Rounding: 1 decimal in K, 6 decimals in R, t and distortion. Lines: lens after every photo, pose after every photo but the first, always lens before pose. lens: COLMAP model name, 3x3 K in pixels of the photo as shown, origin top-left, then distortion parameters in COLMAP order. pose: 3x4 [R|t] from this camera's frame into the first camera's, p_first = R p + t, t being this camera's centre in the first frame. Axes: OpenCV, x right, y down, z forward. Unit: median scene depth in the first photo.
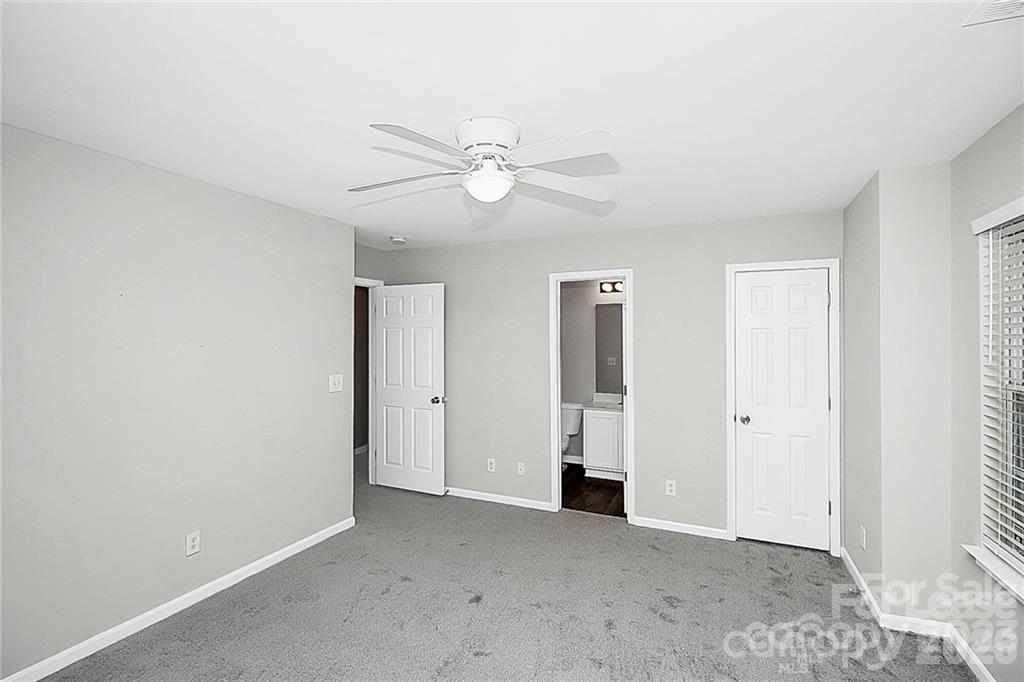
lens RADIAL K [[491.0, 0, 517.9], [0, 491.0, 337.0], [0, 0, 1]] dist [0.000300, -0.014929]
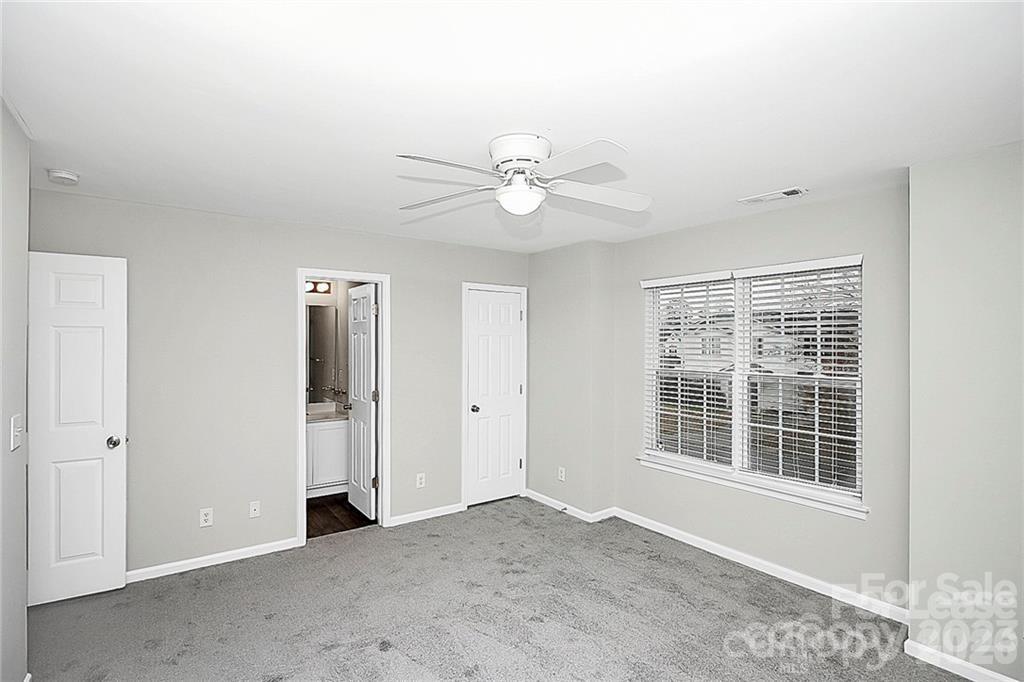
lens RADIAL K [[500.1, 0, 512.0], [0, 500.1, 341.0], [0, 0, 1]] dist [-0.000040, -0.000322]
pose [[0.500458, 0.002593, 0.865757, -0.501513], [0.001899, 0.999990, -0.004093, 0.002165], [-0.865759, 0.003692, 0.500448, 0.244340]]
